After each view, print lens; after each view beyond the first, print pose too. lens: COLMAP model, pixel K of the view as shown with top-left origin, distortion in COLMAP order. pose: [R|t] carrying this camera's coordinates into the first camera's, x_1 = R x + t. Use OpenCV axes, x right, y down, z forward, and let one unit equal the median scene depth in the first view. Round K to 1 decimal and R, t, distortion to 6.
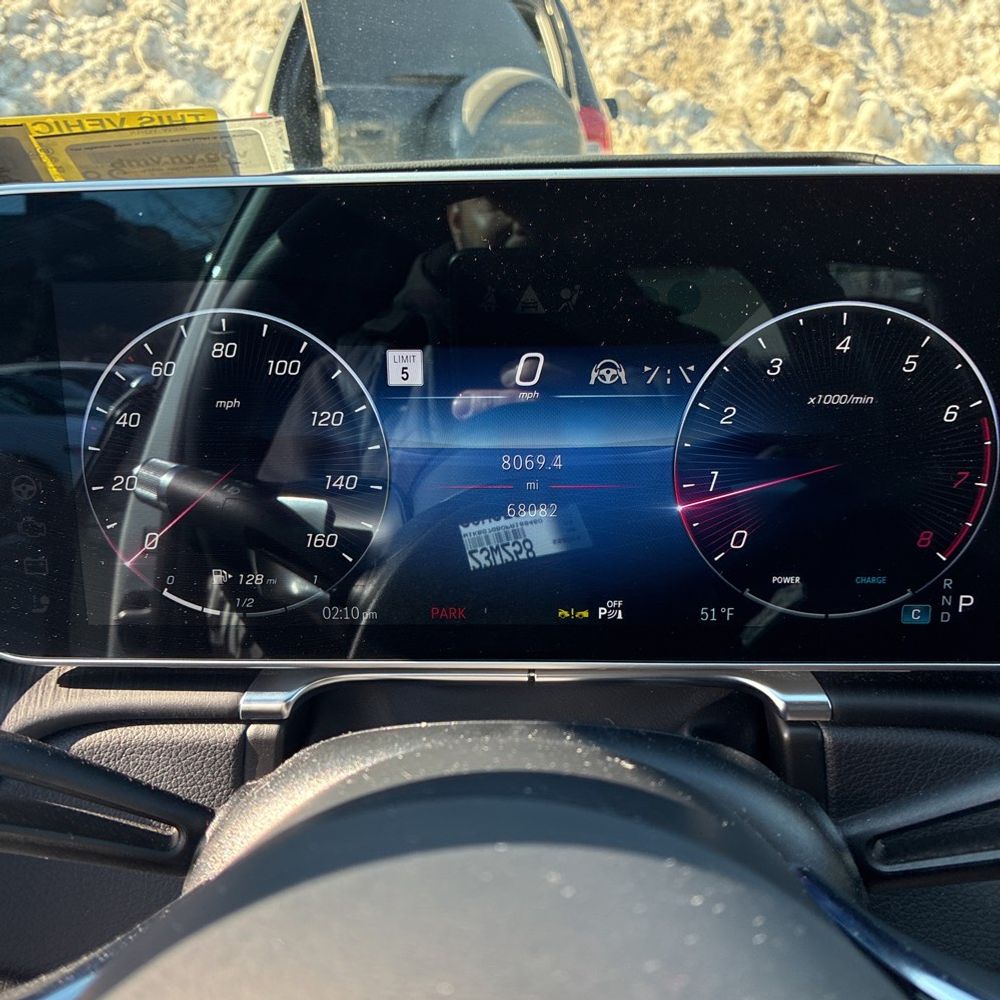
lens RADIAL K [[1052.8, 0, 486.6], [0, 1052.8, 523.9], [0, 0, 1]] dist [0.018016, -0.010095]
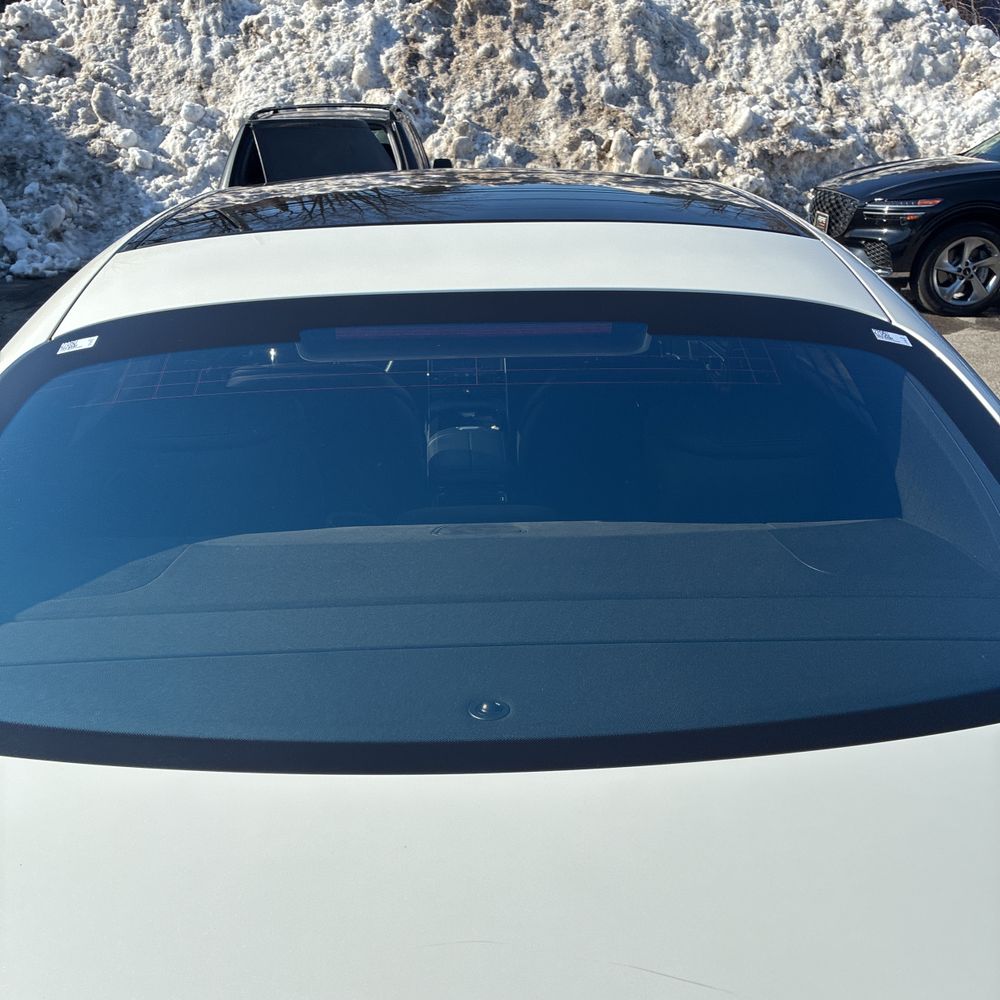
lens RADIAL K [[1029.8, 0, 479.4], [0, 1029.8, 494.4], [0, 0, 1]] dist [0.052304, -0.053400]
pose [[0.995896, -0.031486, 0.084853, 0.018186], [0.032602, 0.999399, -0.011801, 0.060792], [-0.084430, 0.014519, 0.996324, -0.307768]]
